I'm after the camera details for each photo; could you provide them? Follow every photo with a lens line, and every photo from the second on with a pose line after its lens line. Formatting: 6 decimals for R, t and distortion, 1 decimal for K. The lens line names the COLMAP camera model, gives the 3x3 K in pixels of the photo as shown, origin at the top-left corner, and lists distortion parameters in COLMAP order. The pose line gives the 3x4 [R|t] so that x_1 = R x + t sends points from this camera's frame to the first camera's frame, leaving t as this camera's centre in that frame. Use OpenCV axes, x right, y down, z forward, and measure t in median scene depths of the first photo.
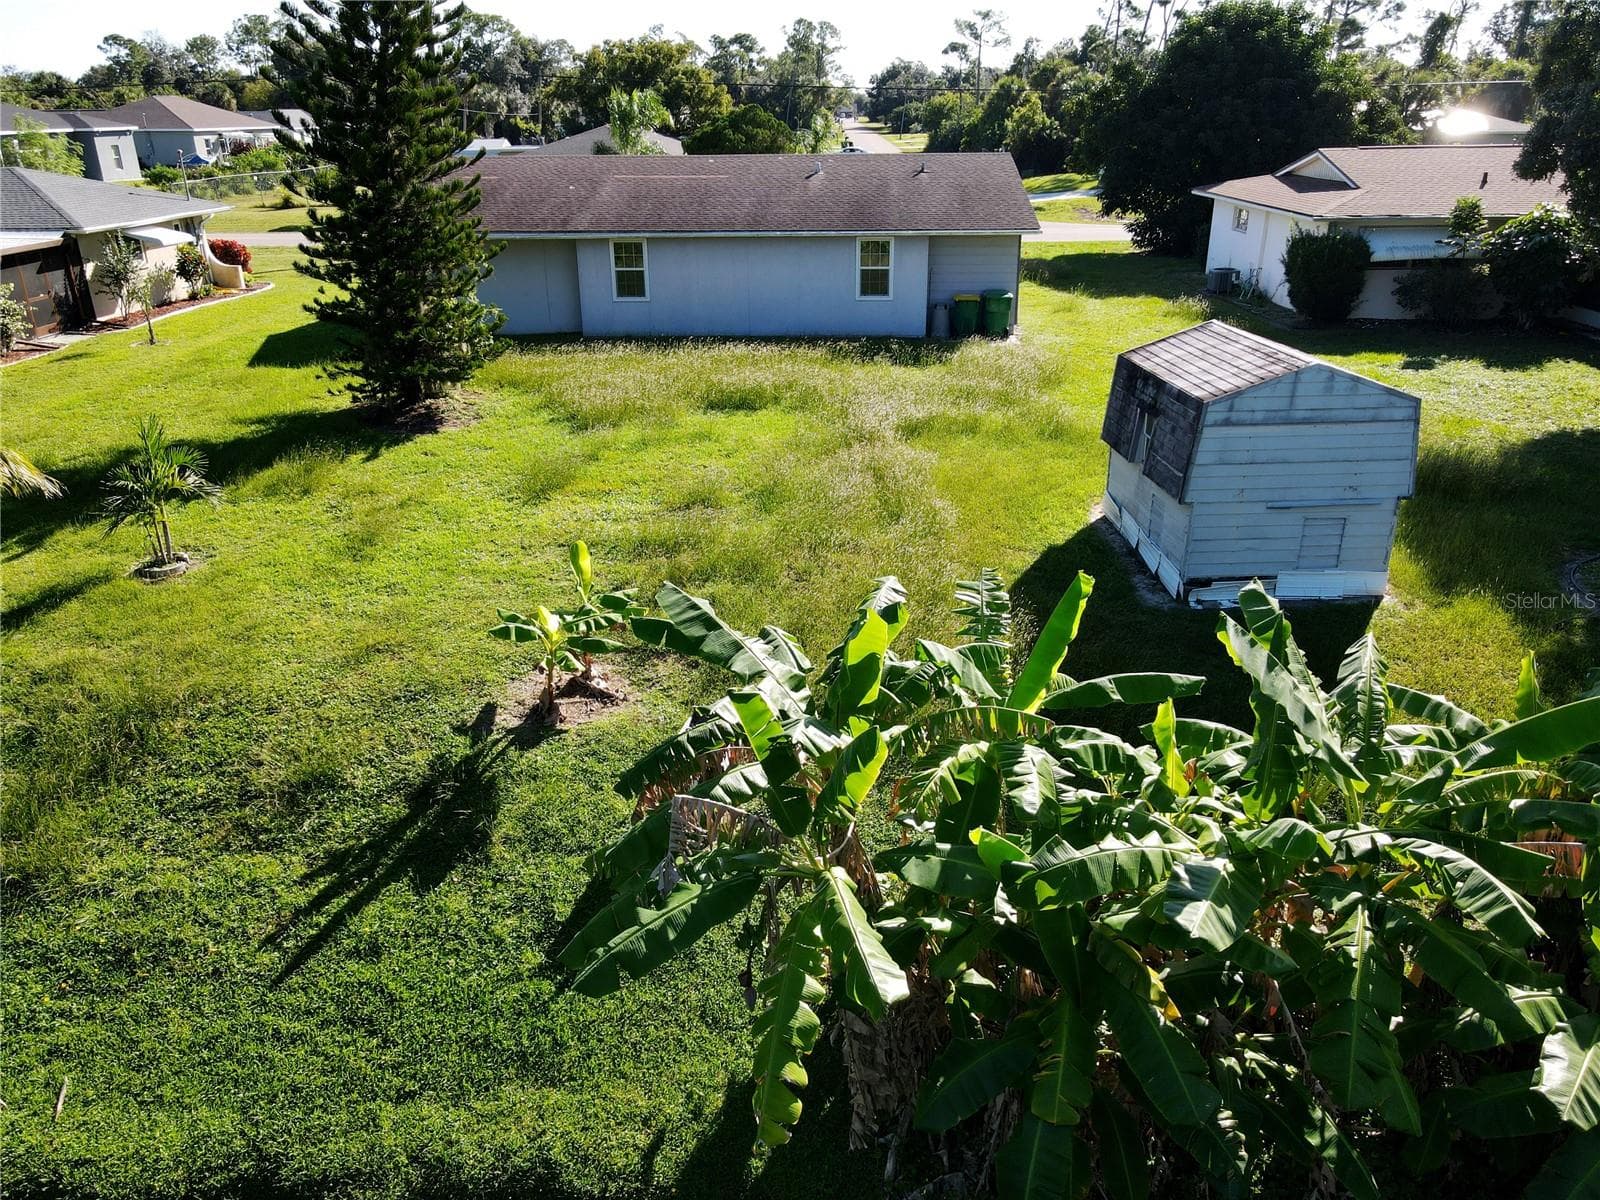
lens RADIAL K [[1169.8, 0, 796.6], [0, 1169.8, 612.3], [0, 0, 1]] dist [0.006356, 0.008325]
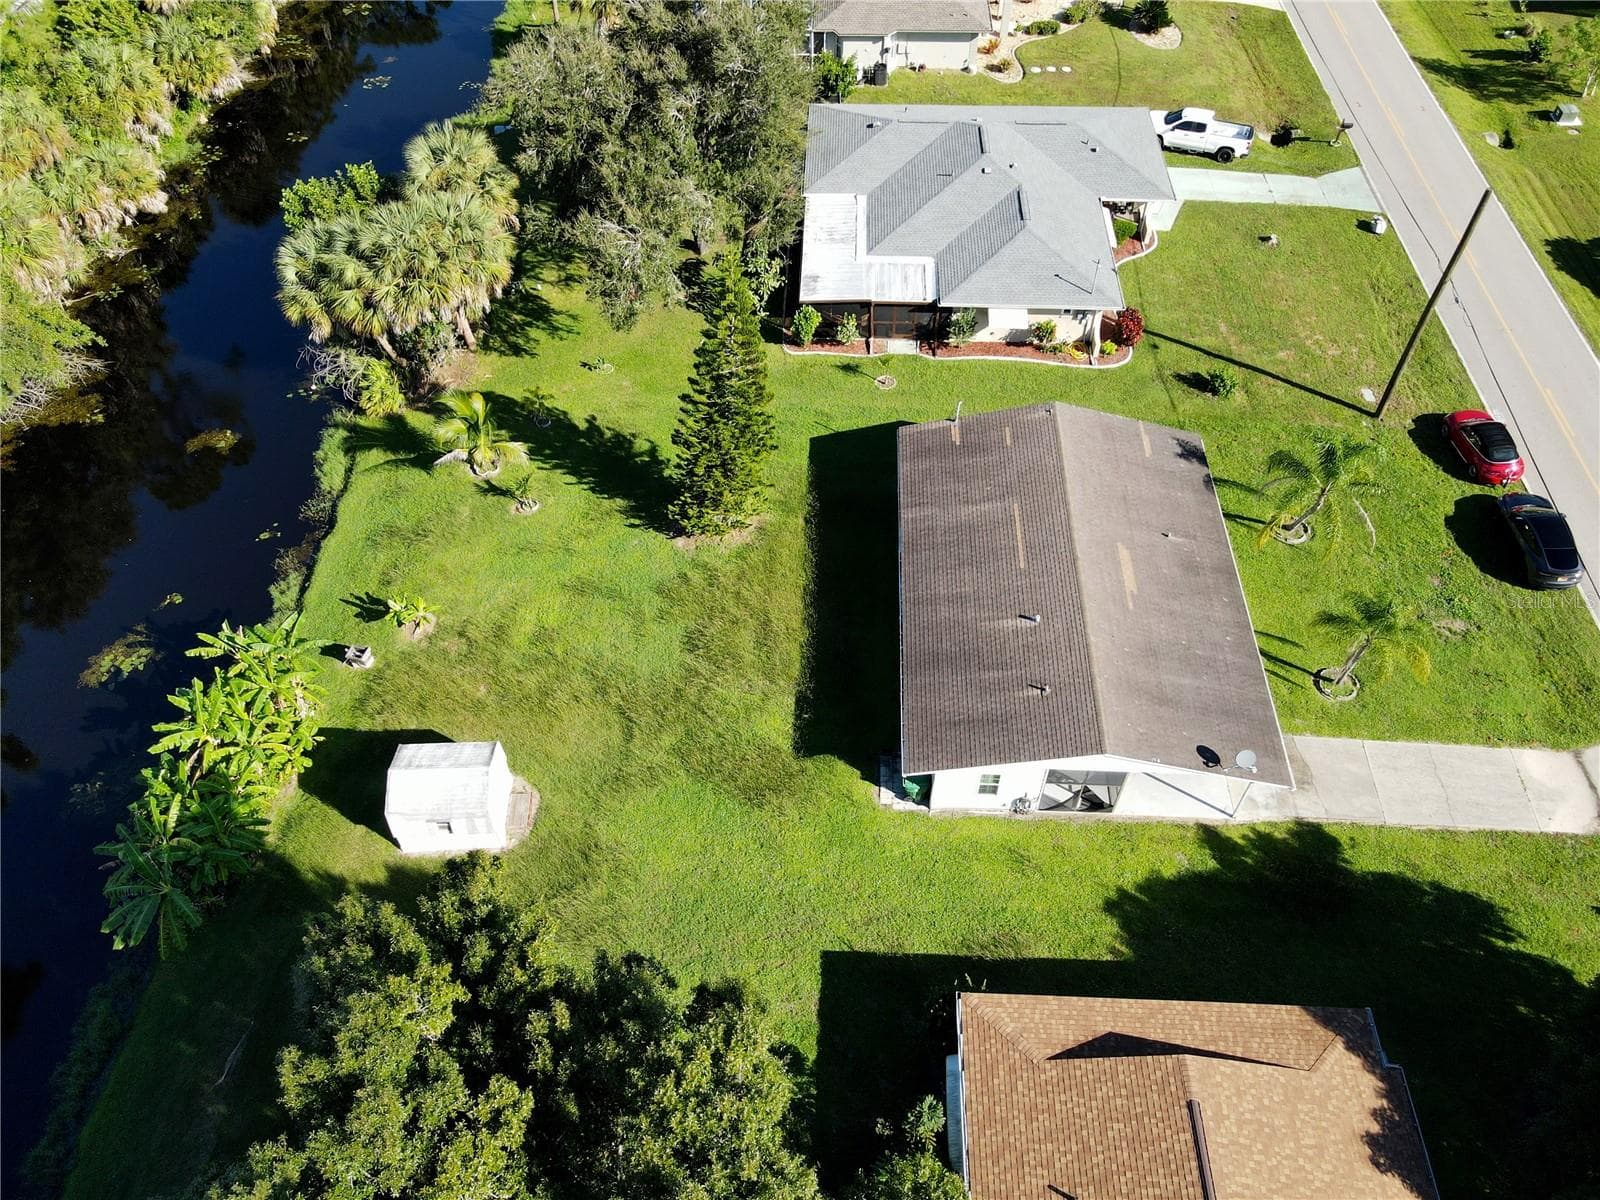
lens RADIAL K [[1169.8, 0, 796.6], [0, 1169.8, 612.3], [0, 0, 1]] dist [0.006356, 0.008325]
pose [[-0.013711, 0.771465, -0.636124, 0.868240], [-0.384758, 0.583129, 0.715487, -1.266150], [0.922916, 0.254564, 0.288832, 0.456276]]
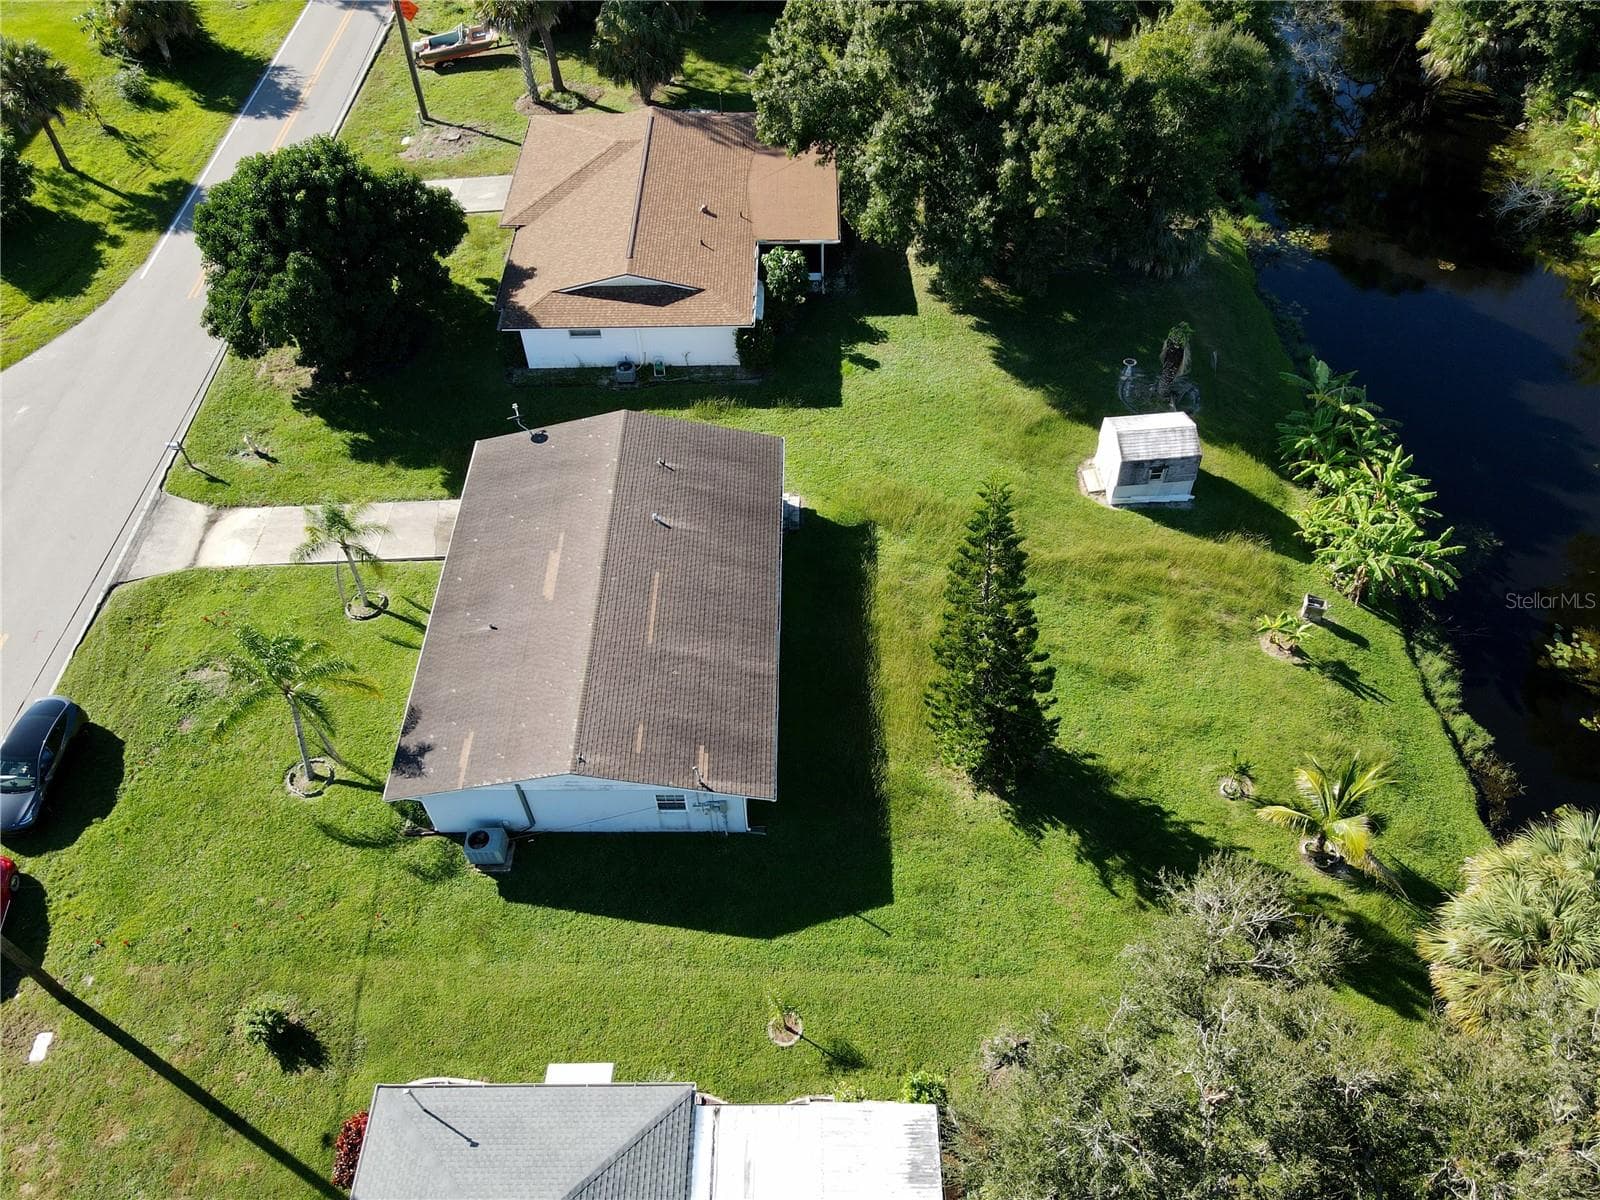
lens RADIAL K [[1135.7, 0, 795.4], [0, 1135.7, 645.9], [0, 0, 1]] dist [0.010842, 0.003862]
pose [[-0.019312, -0.786708, 0.617023, -0.954965], [0.406168, 0.557746, 0.723842, -1.251062], [-0.913594, 0.264594, 0.308764, 0.559213]]
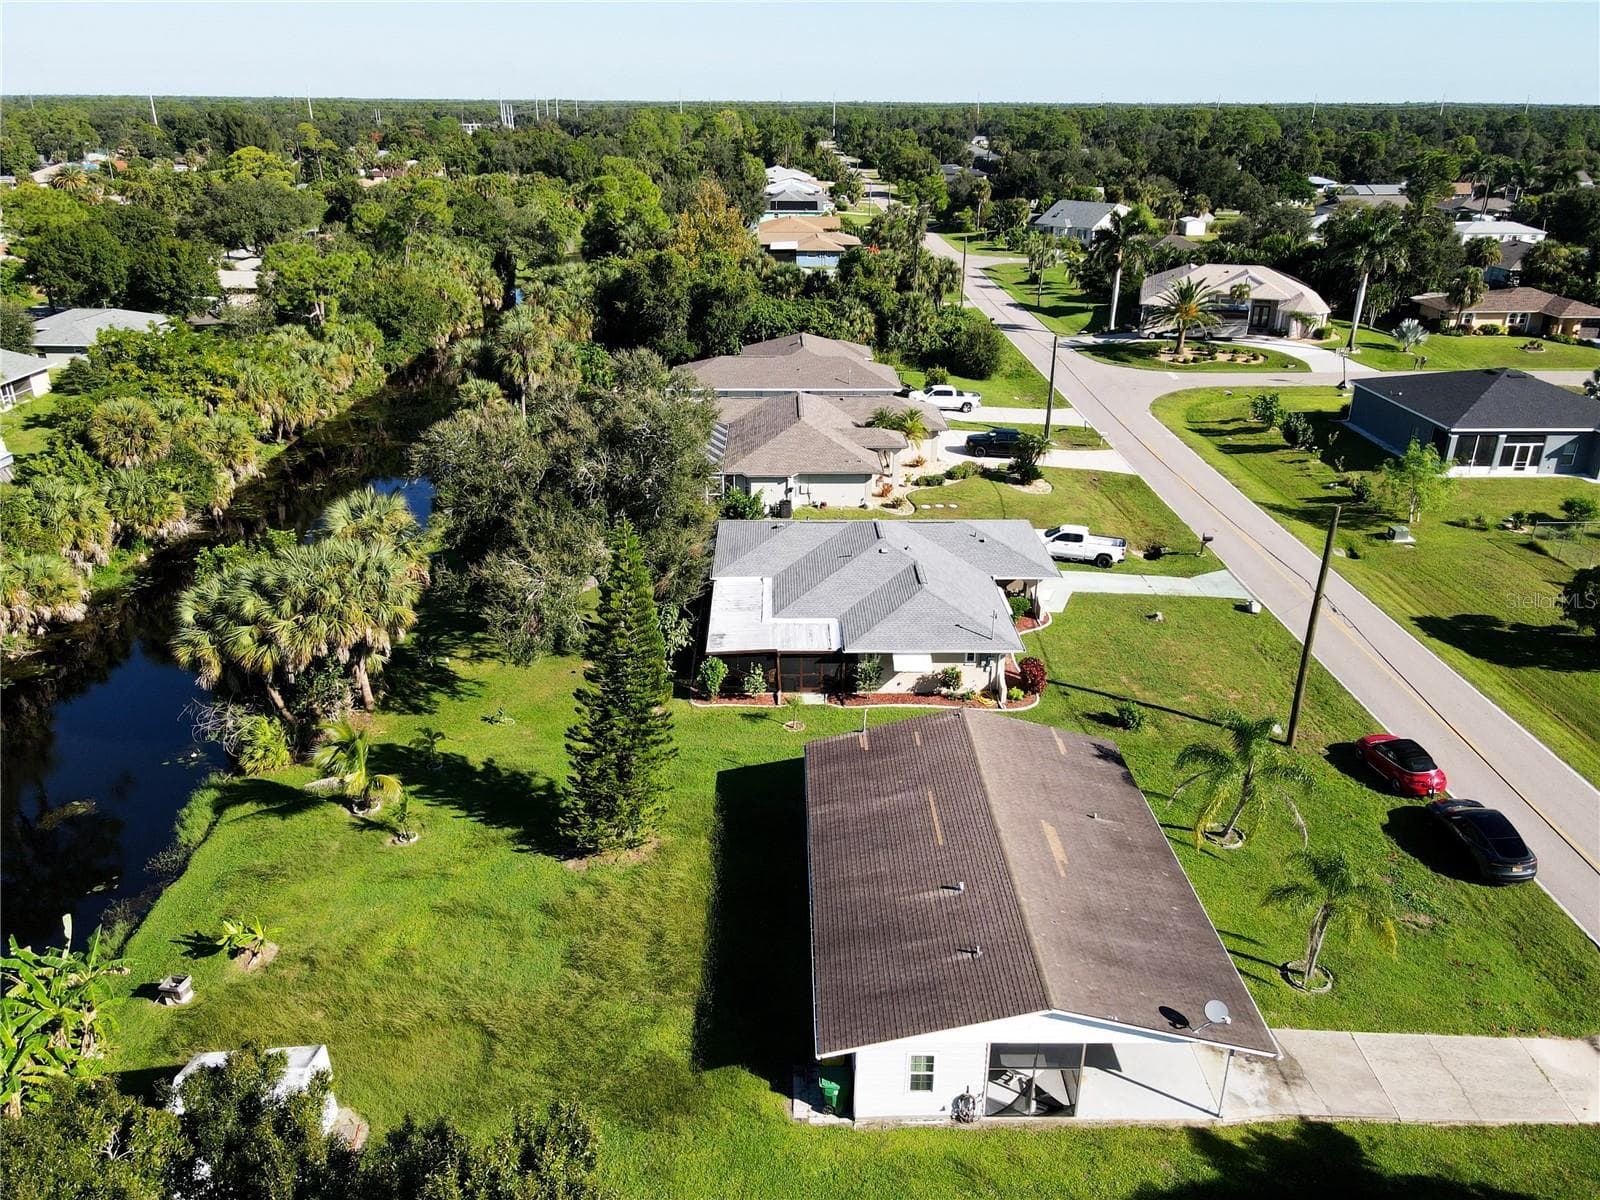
lens RADIAL K [[1173.0, 0, 798.6], [0, 1173.0, 606.5], [0, 0, 1]] dist [0.011785, -0.002381]
pose [[0.045109, 0.396725, -0.916829, 0.999892], [-0.394815, 0.850126, 0.348436, -1.008083], [0.917653, 0.346260, 0.194982, 0.611642]]
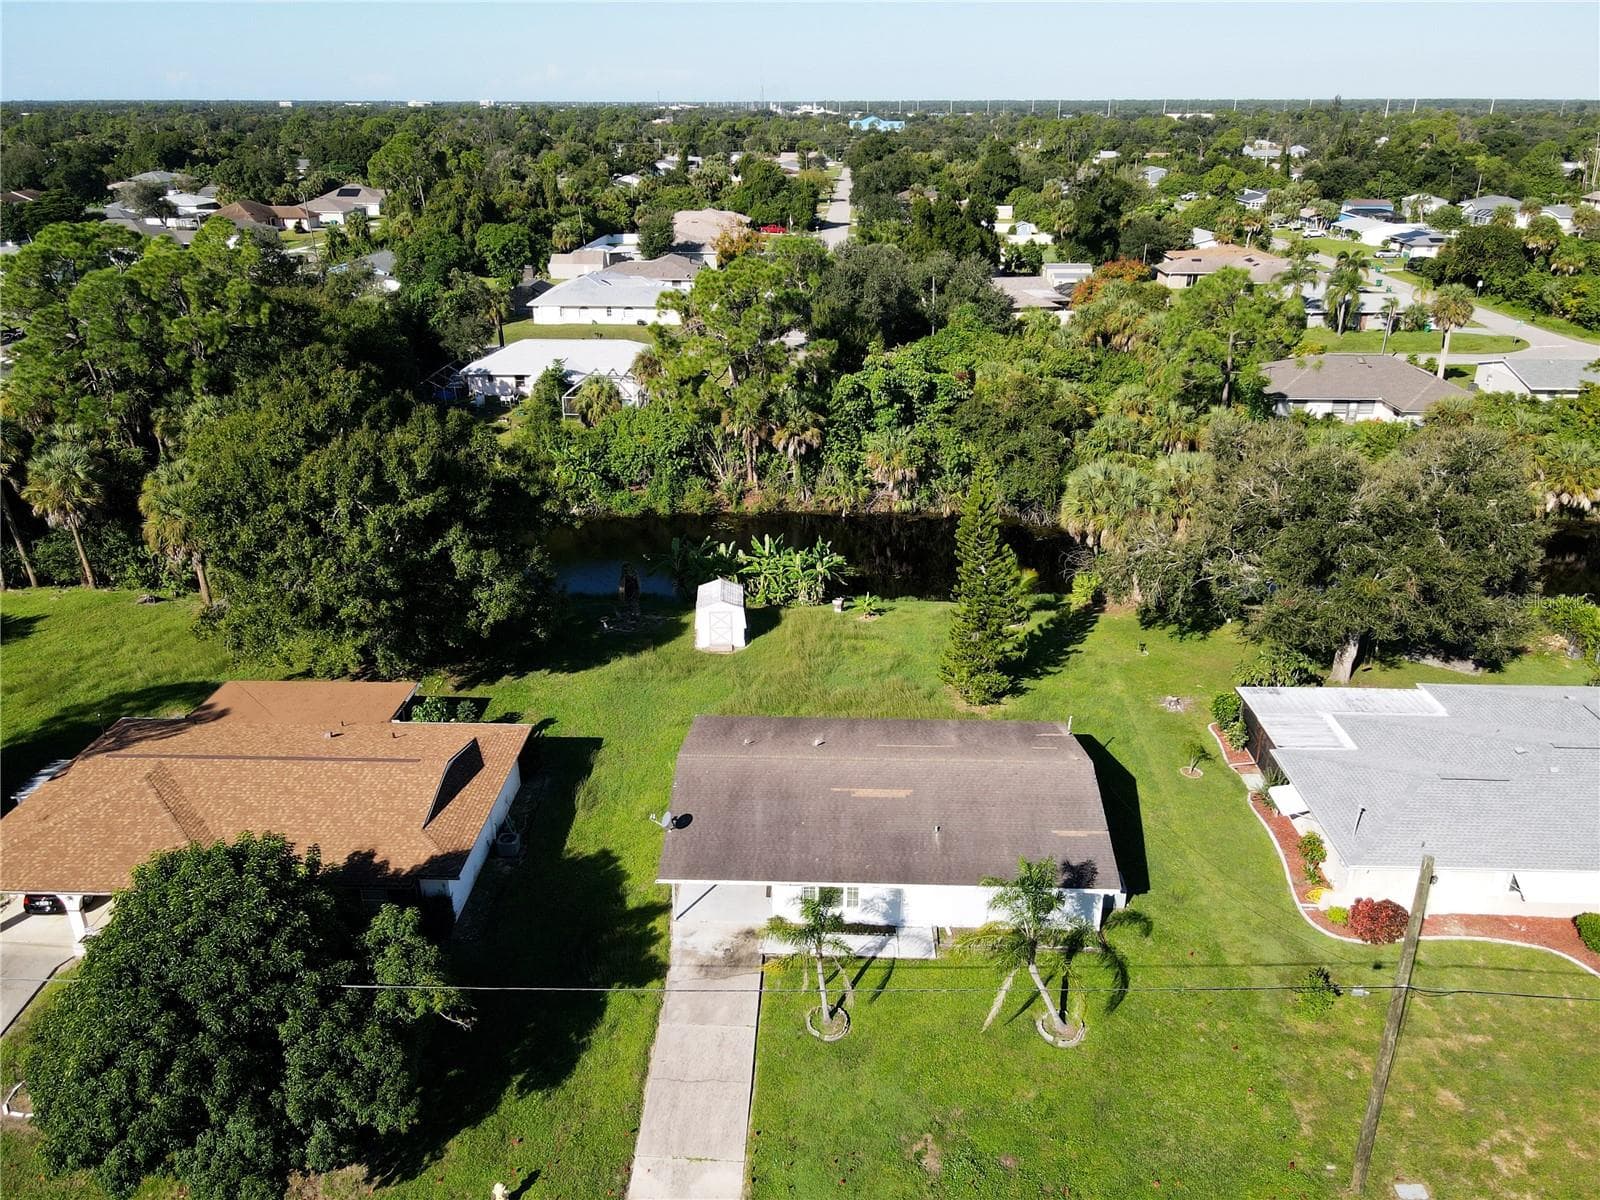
lens RADIAL K [[1169.8, 0, 796.6], [0, 1169.8, 612.3], [0, 0, 1]] dist [0.006356, 0.008325]
pose [[-0.999925, -0.003316, 0.011809, 0.030203], [0.006326, 0.685377, 0.728161, -1.722124], [-0.010508, 0.728181, -0.685305, 2.079841]]
